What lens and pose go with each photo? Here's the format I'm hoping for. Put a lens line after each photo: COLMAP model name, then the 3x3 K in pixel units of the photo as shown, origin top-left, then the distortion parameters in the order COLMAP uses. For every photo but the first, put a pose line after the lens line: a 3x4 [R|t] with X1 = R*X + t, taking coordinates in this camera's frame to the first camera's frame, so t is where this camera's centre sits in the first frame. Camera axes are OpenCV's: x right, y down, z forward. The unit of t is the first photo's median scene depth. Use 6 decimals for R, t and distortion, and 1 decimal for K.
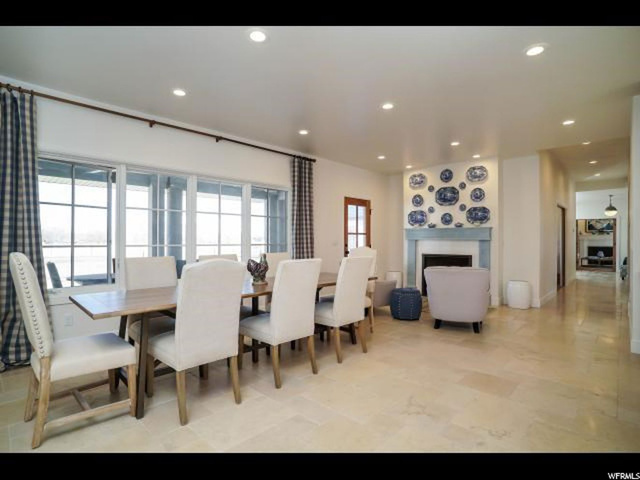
lens RADIAL K [[338.6, 0, 318.4], [0, 338.6, 240.2], [0, 0, 1]] dist [-0.000214, 0.005218]
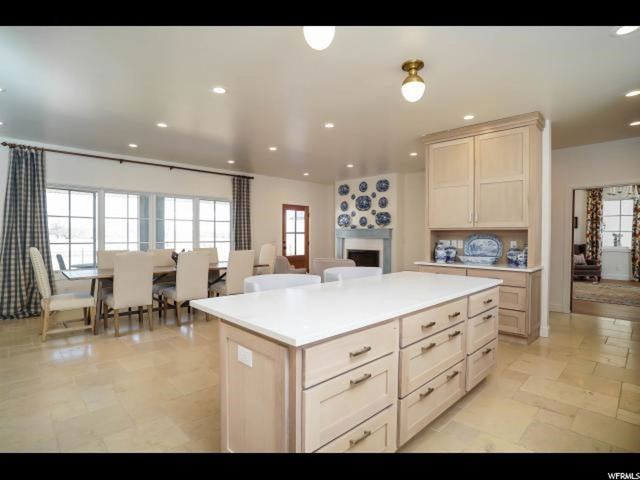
lens RADIAL K [[338.6, 0, 307.9], [0, 338.6, 241.1], [0, 0, 1]] dist [-0.000214, 0.005218]
pose [[0.998407, -0.000365, -0.056428, 0.351564], [0.001088, 0.999918, 0.012793, -0.009071], [0.056419, -0.012834, 0.998325, -0.377288]]
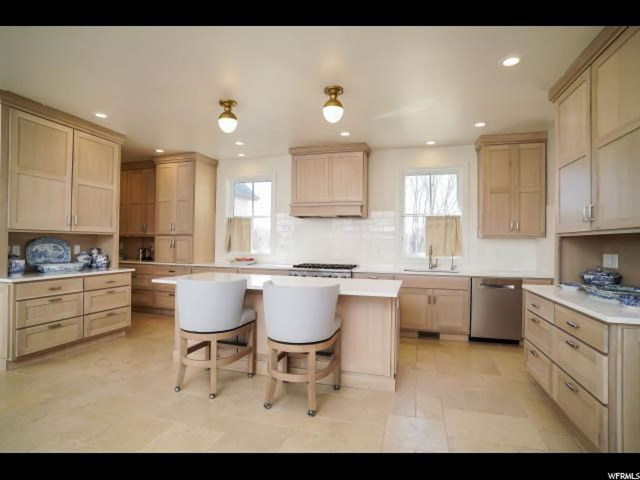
lens RADIAL K [[338.6, 0, 320.0], [0, 338.6, 239.2], [0, 0, 1]] dist [-0.000214, 0.005218]
pose [[-0.451881, -0.004739, 0.892066, -0.526143], [-0.014603, 0.999891, -0.002086, -0.026273], [-0.891959, -0.013969, -0.451901, 0.754091]]
